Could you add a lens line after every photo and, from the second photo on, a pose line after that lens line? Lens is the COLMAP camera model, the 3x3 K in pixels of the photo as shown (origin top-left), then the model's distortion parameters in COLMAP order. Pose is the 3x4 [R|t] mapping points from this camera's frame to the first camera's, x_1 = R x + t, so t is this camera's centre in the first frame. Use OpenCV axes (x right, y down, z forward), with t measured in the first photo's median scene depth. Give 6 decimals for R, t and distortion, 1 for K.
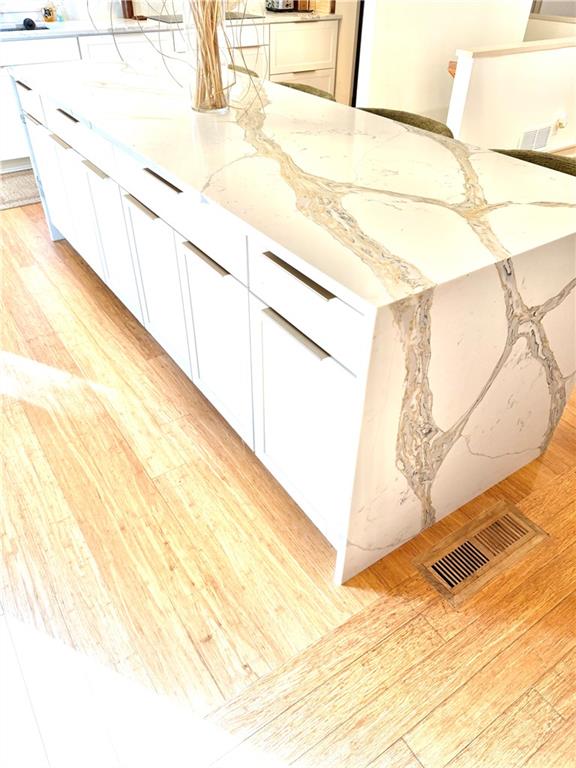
lens RADIAL K [[546.5, 0, 288.0], [0, 546.5, 384.0], [0, 0, 1]] dist [0.007474, 0.002349]
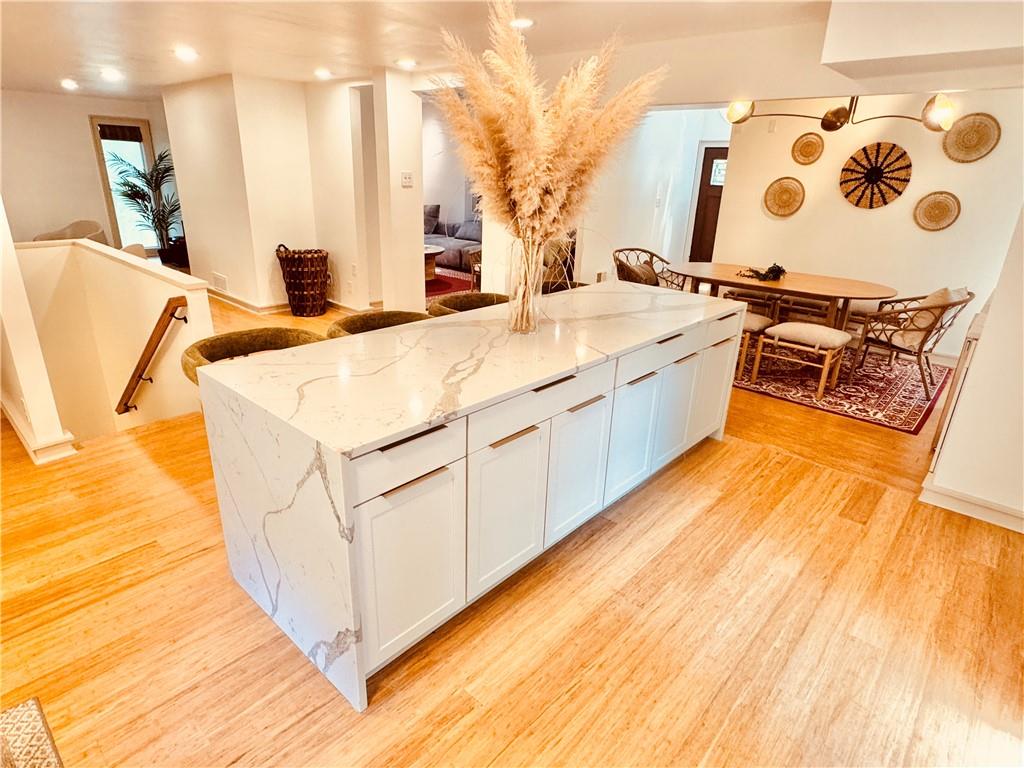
lens RADIAL K [[577.9, 0, 512.0], [0, 577.9, 384.0], [0, 0, 1]] dist [-0.002152, -0.000072]
pose [[-0.237727, -0.356738, 0.903451, -1.129279], [0.581537, 0.692725, 0.426551, -0.829481], [-0.778011, 0.626793, 0.042777, 0.931030]]
